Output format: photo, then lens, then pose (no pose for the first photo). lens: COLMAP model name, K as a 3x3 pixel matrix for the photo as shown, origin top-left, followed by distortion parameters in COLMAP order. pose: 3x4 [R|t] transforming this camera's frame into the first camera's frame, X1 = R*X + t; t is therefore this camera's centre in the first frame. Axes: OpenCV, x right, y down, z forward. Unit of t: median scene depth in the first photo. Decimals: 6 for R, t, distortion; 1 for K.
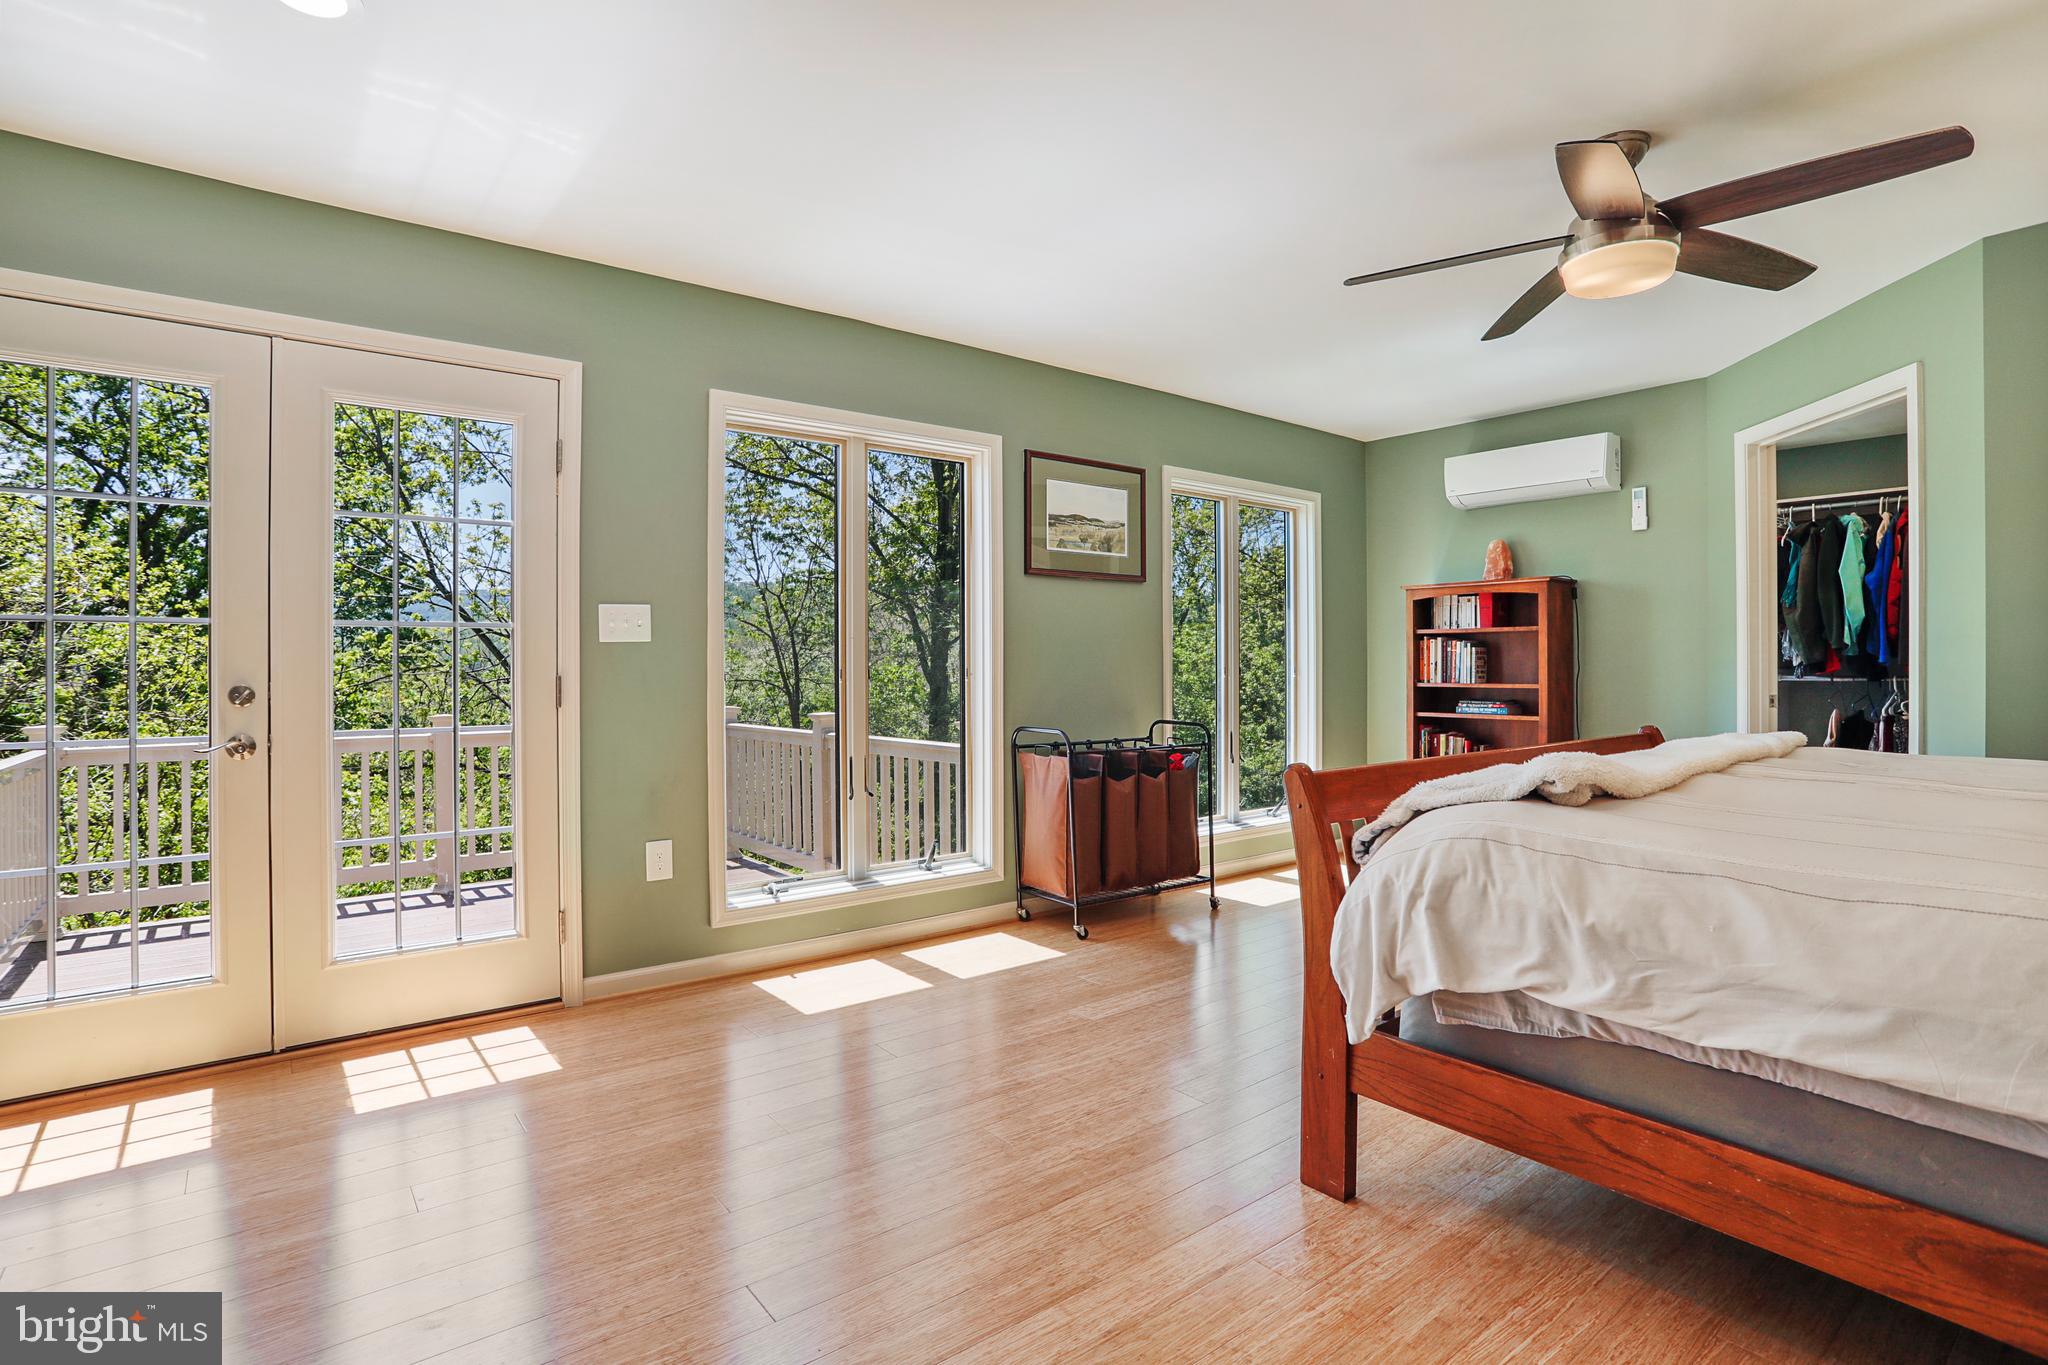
lens RADIAL K [[1008.7, 0, 1008.3], [0, 1008.7, 668.8], [0, 0, 1]] dist [-0.076243, 0.033155]
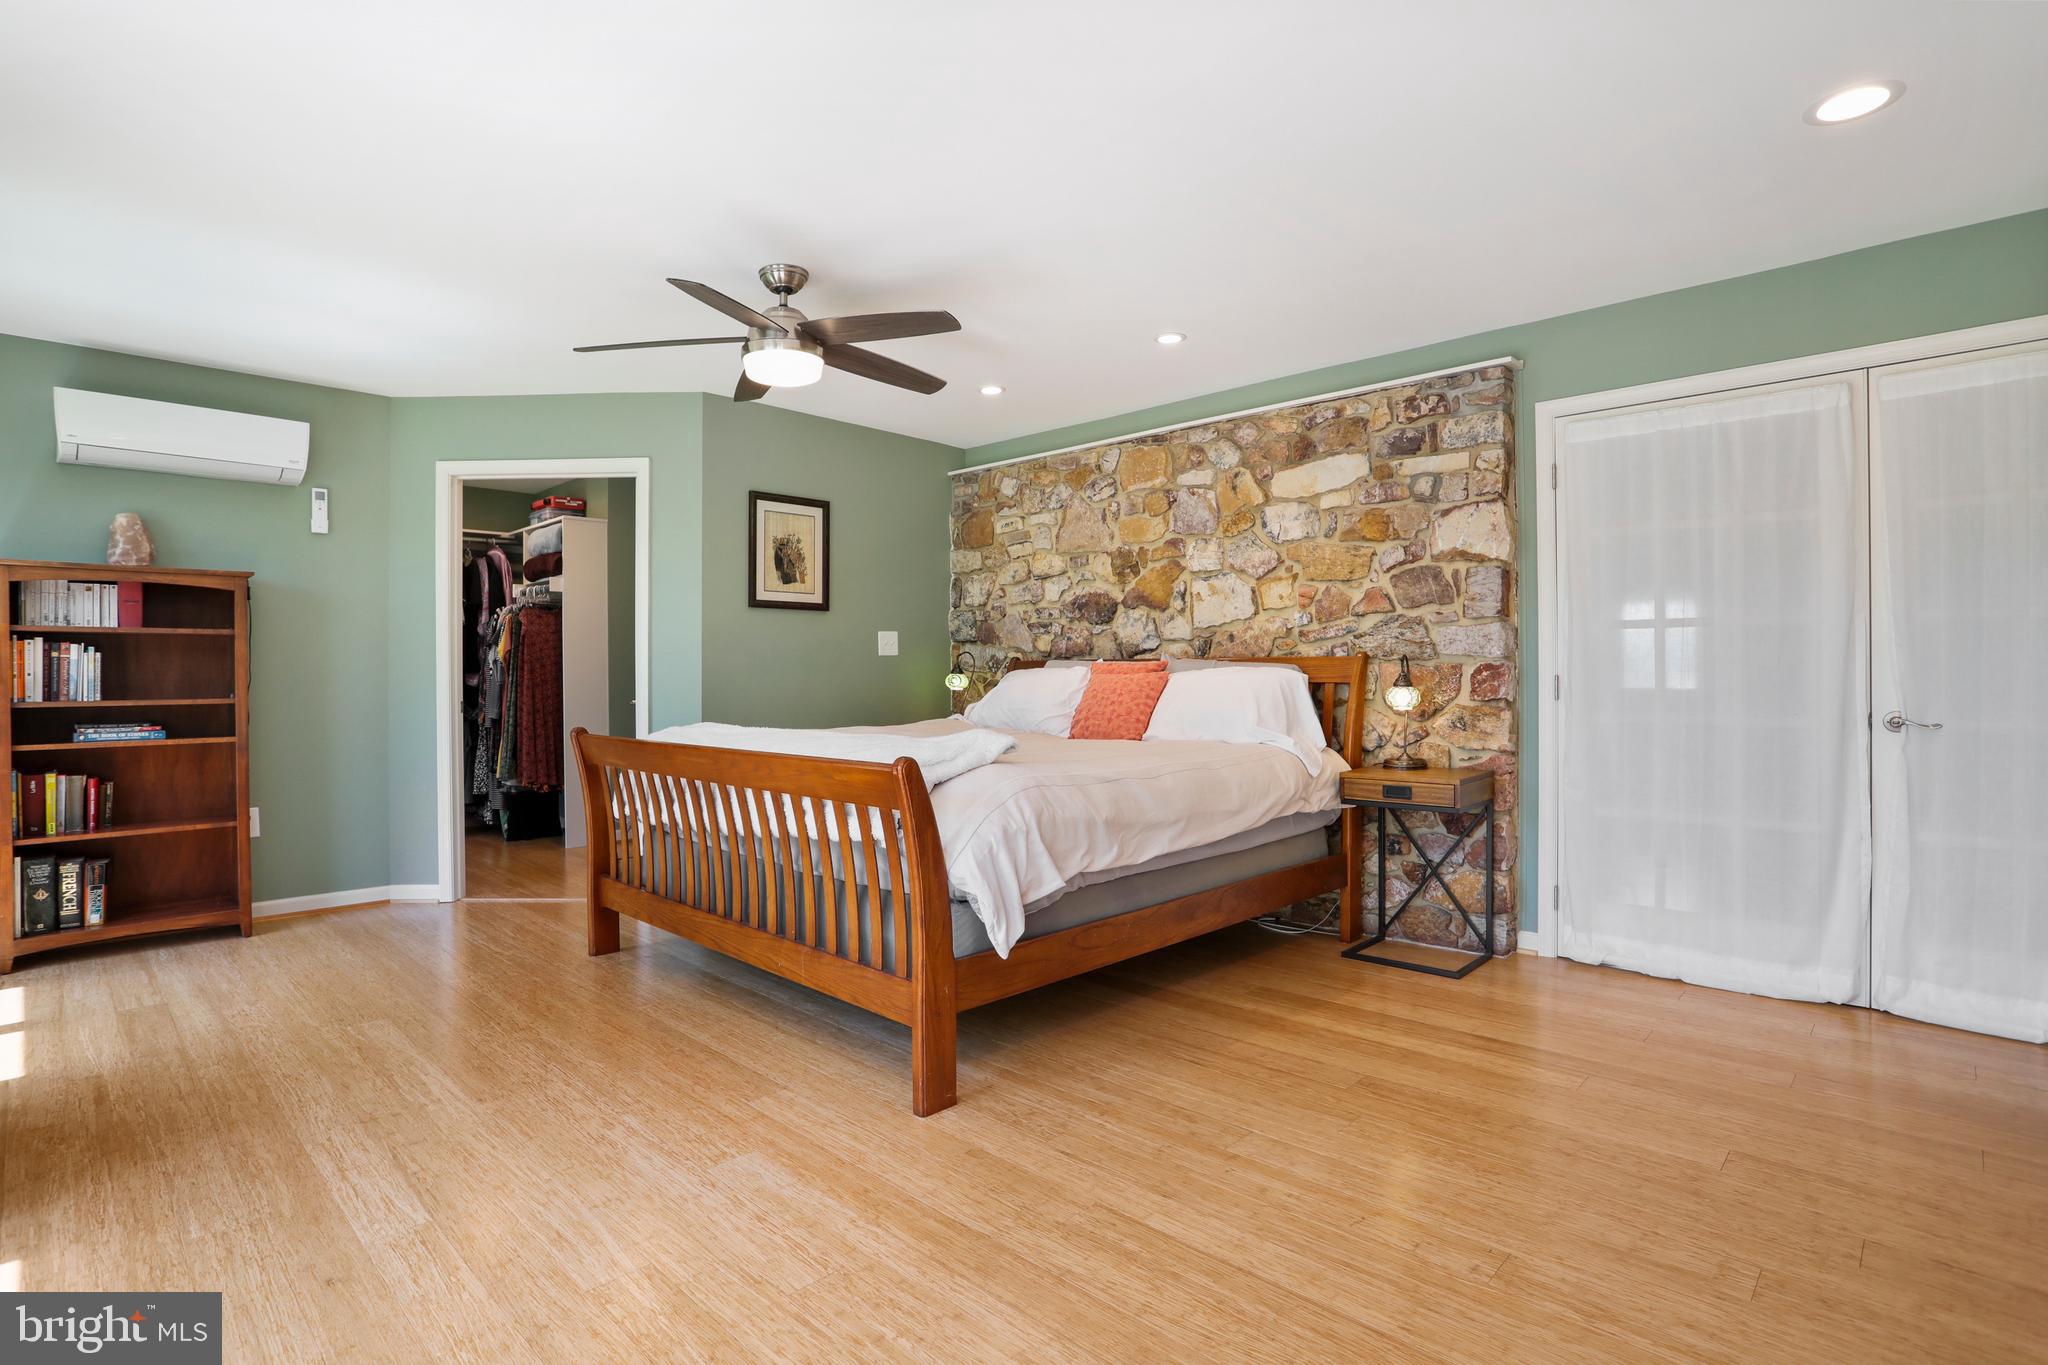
lens RADIAL K [[1018.1, 0, 1009.3], [0, 1018.1, 660.3], [0, 0, 1]] dist [-0.091076, 0.046980]
pose [[-0.134745, 0.013798, 0.990784, -0.453256], [0.009456, 0.999875, -0.012639, 0.000230], [-0.990835, 0.007666, -0.134859, 0.540554]]
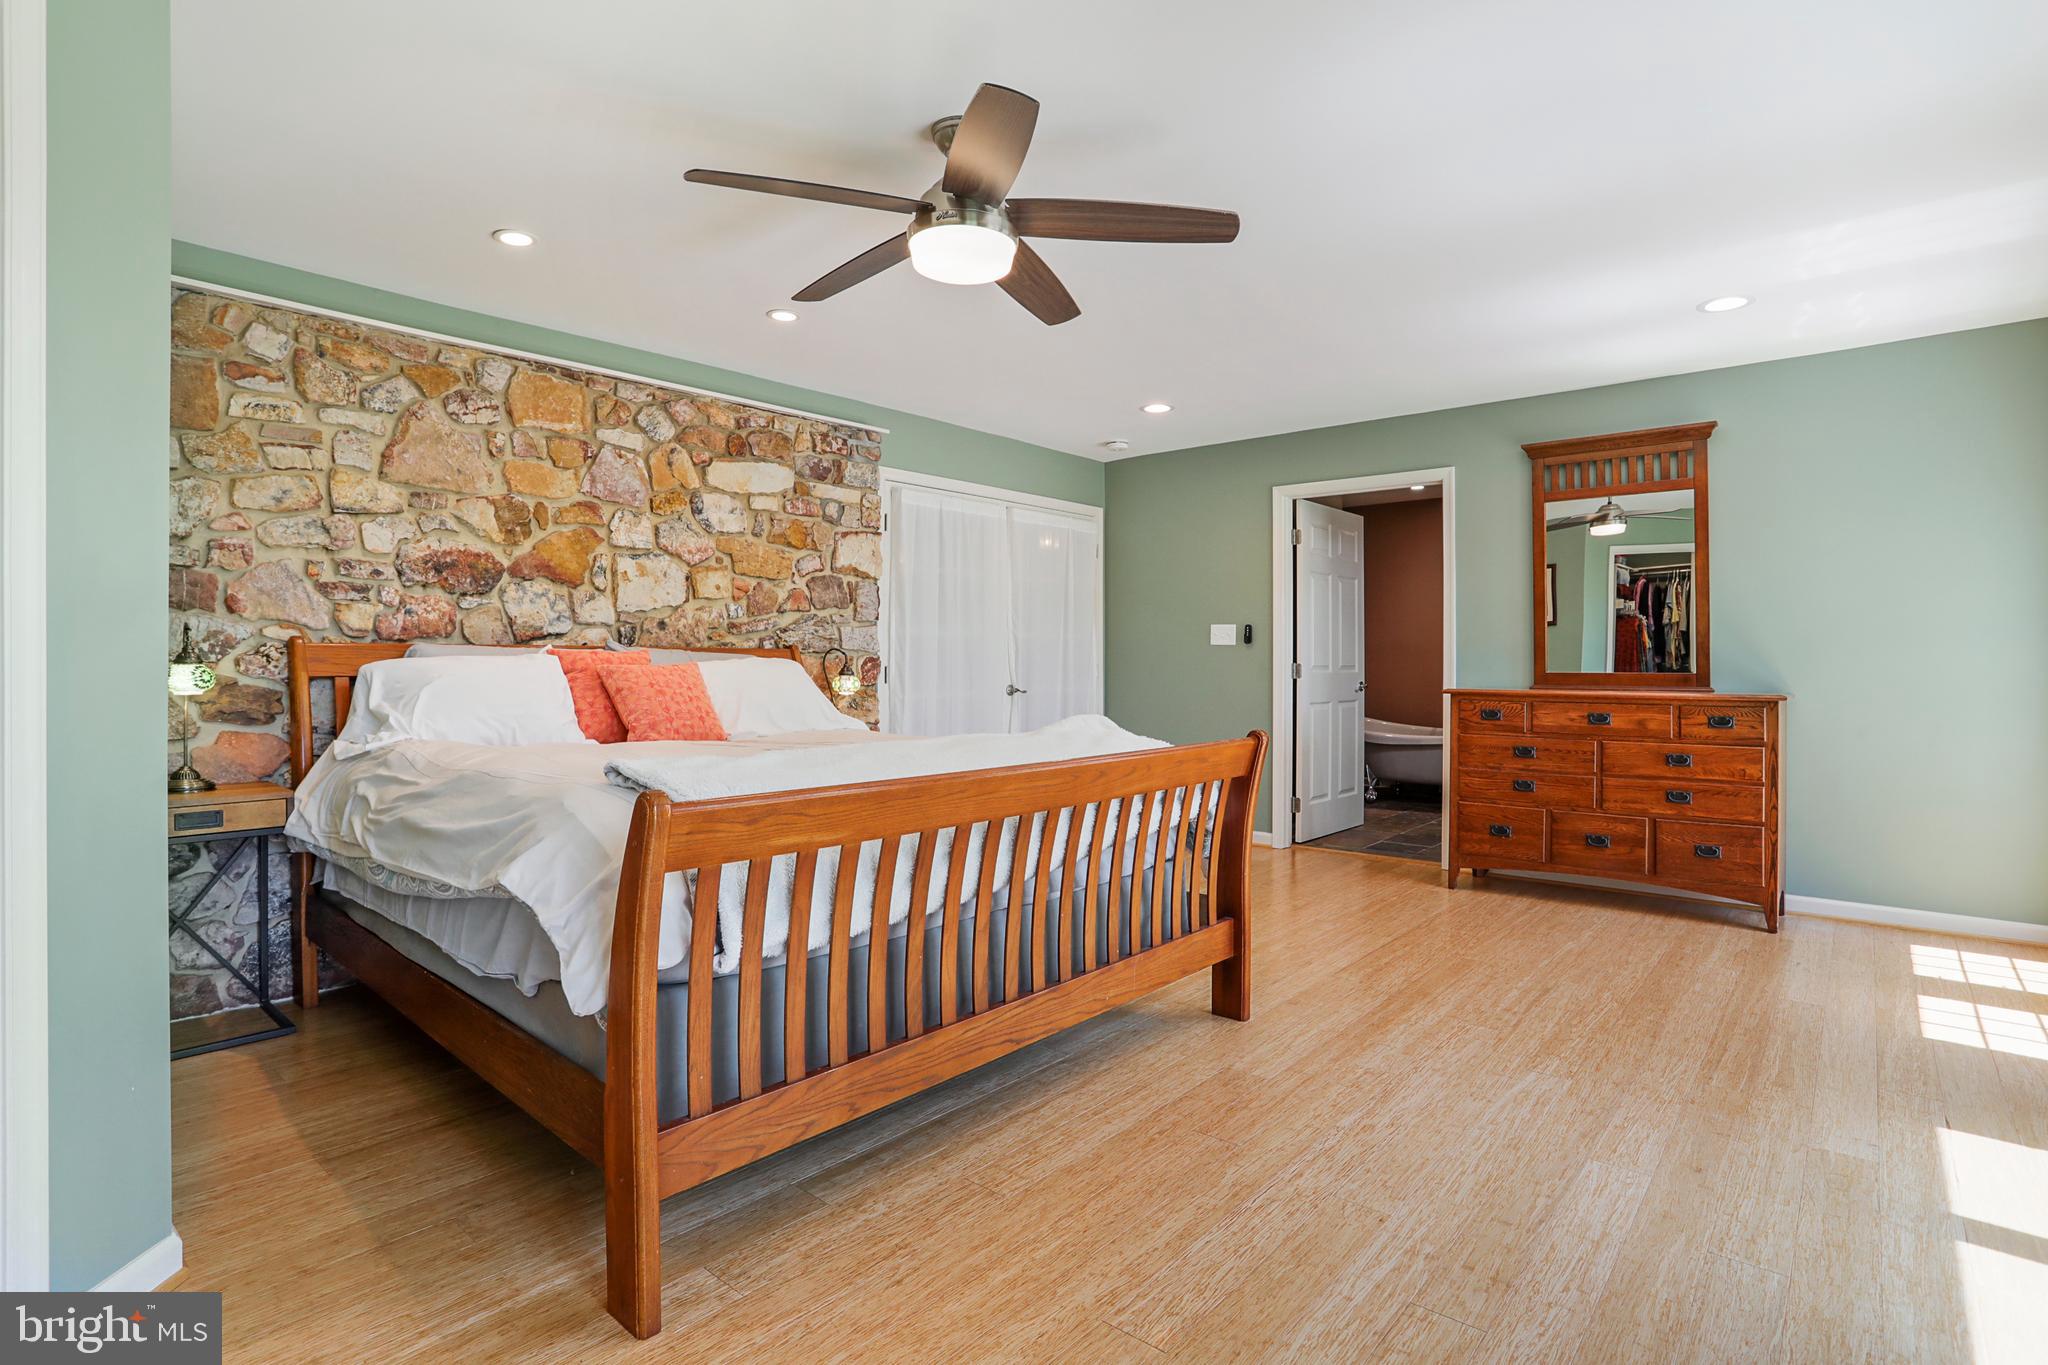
lens RADIAL K [[1018.1, 0, 1009.3], [0, 1018.1, 660.3], [0, 0, 1]] dist [-0.091076, 0.046980]
pose [[-0.981291, 0.001607, -0.192524, 0.473216], [0.001050, 0.999995, 0.002999, -0.003838], [0.192528, 0.002740, -0.981288, 1.215821]]
